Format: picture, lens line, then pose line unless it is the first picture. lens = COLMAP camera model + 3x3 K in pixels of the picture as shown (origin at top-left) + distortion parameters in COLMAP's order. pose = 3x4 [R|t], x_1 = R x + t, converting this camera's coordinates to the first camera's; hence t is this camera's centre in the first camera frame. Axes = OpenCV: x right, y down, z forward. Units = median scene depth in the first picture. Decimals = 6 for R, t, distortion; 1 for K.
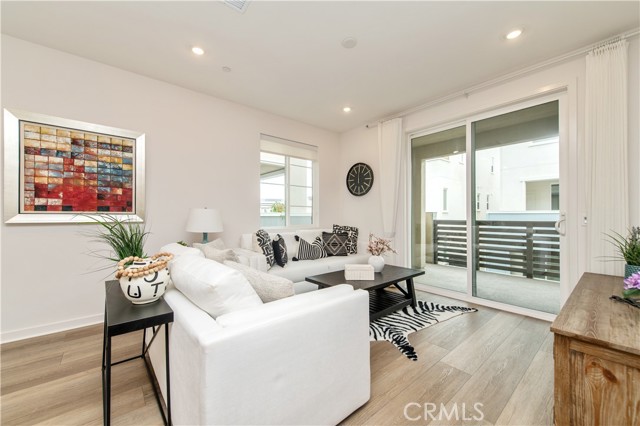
lens RADIAL K [[251.1, 0, 319.4], [0, 251.1, 213.6], [0, 0, 1]] dist [0.009043, -0.000007]
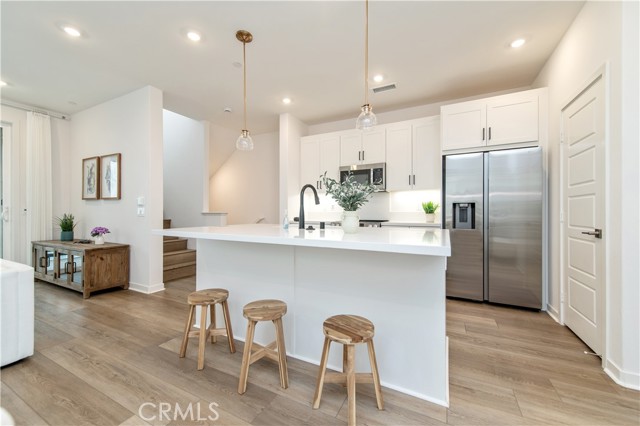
lens RADIAL K [[251.7, 0, 320.8], [0, 251.7, 209.8], [0, 0, 1]] dist [0.008471, -0.000291]
pose [[-0.385179, 0.010406, 0.922783, -1.066190], [-0.010177, 0.999828, -0.015523, 0.017734], [-0.922786, -0.015370, -0.385007, -0.115793]]
